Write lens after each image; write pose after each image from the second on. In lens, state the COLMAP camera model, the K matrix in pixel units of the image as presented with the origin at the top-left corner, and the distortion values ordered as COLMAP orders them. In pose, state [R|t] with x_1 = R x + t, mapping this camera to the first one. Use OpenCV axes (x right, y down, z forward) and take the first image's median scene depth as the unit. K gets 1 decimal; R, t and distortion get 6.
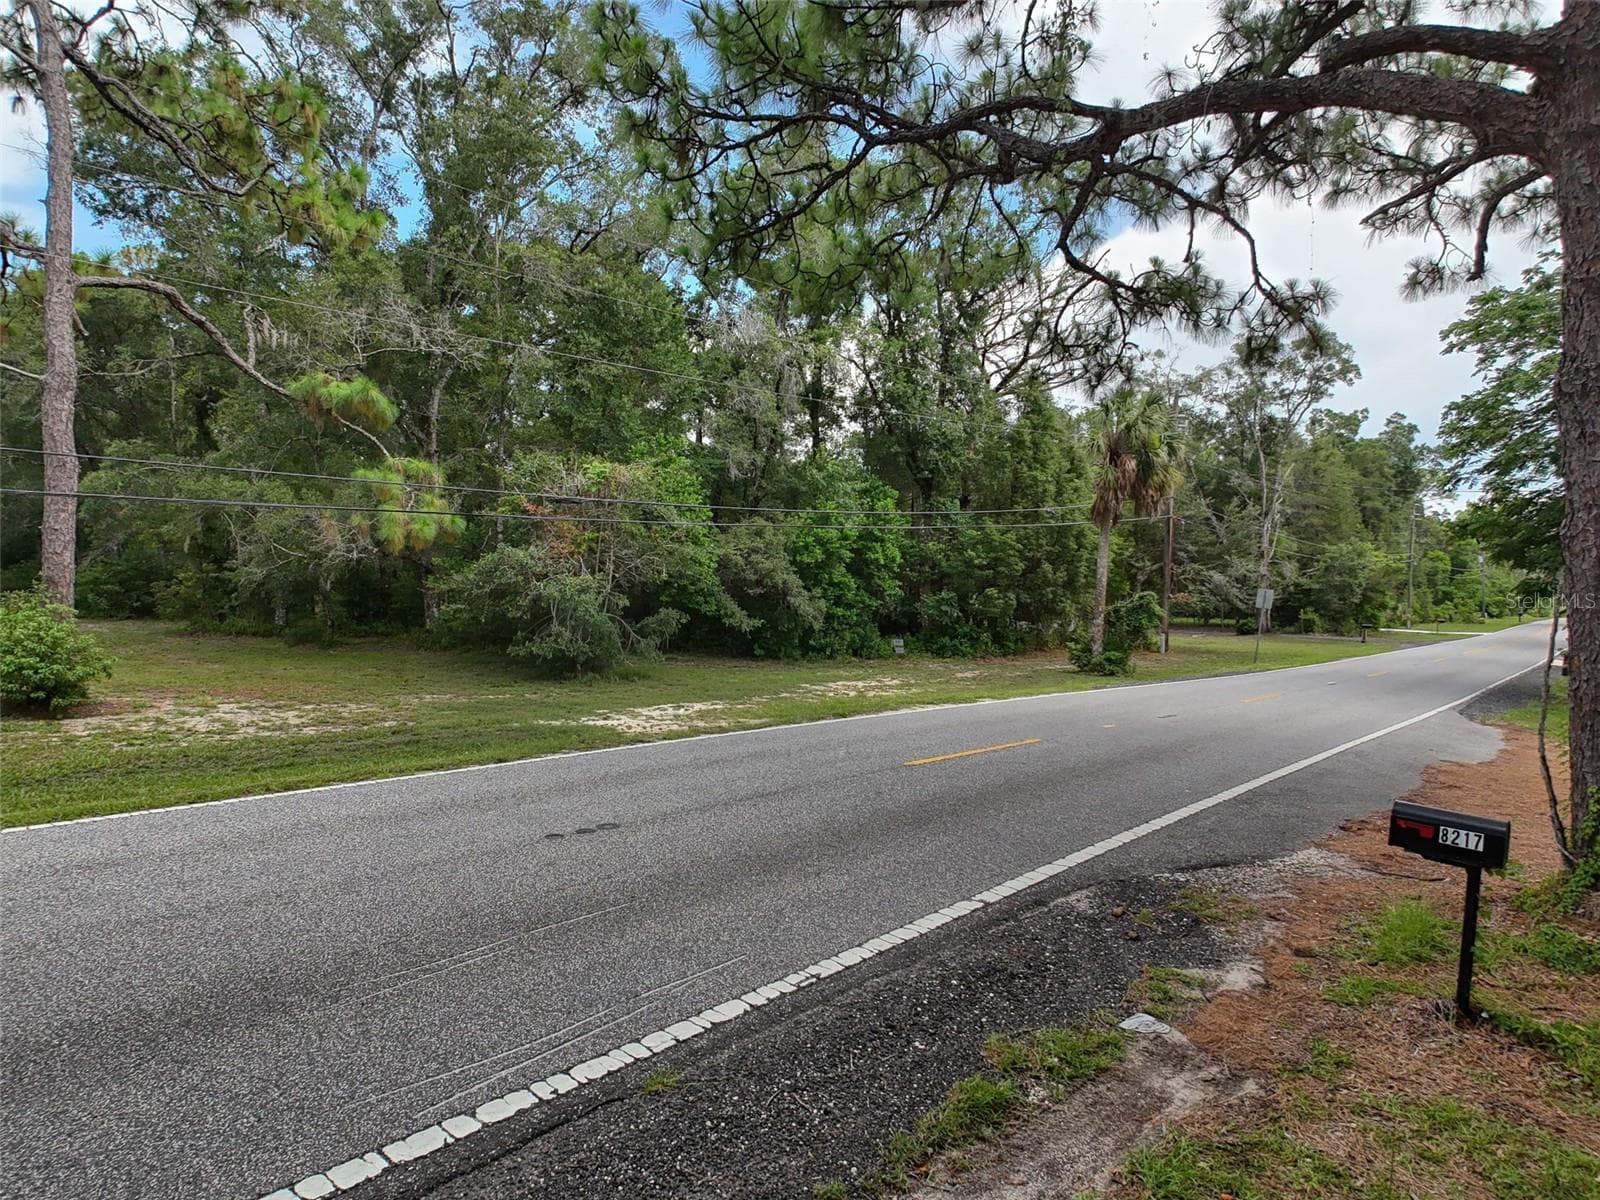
lens RADIAL K [[994.7, 0, 797.7], [0, 994.7, 598.6], [0, 0, 1]] dist [0.030141, -0.034361]
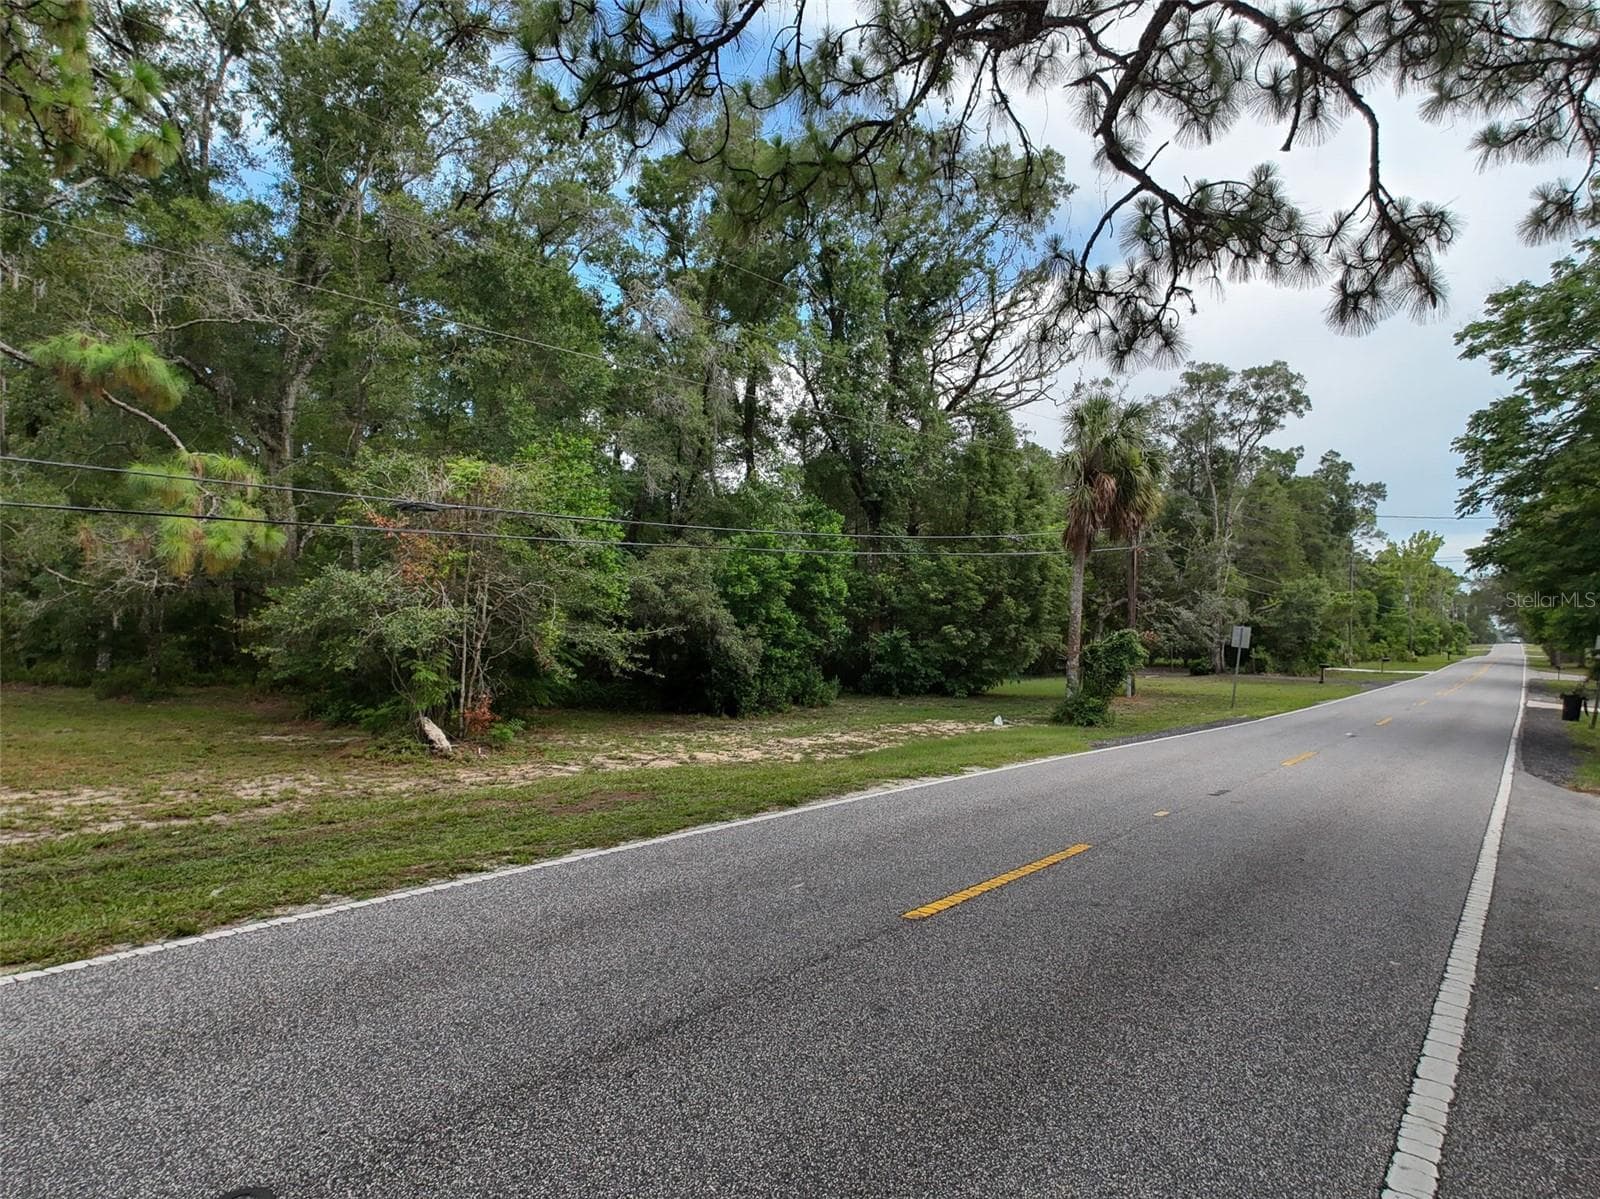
lens RADIAL K [[994.7, 0, 797.7], [0, 994.7, 598.1], [0, 0, 1]] dist [0.030141, -0.034361]
pose [[0.997710, -0.000330, 0.067637, 0.000952], [0.003099, 0.999161, -0.040835, 0.000798], [-0.067567, 0.040951, 0.996874, 0.136852]]
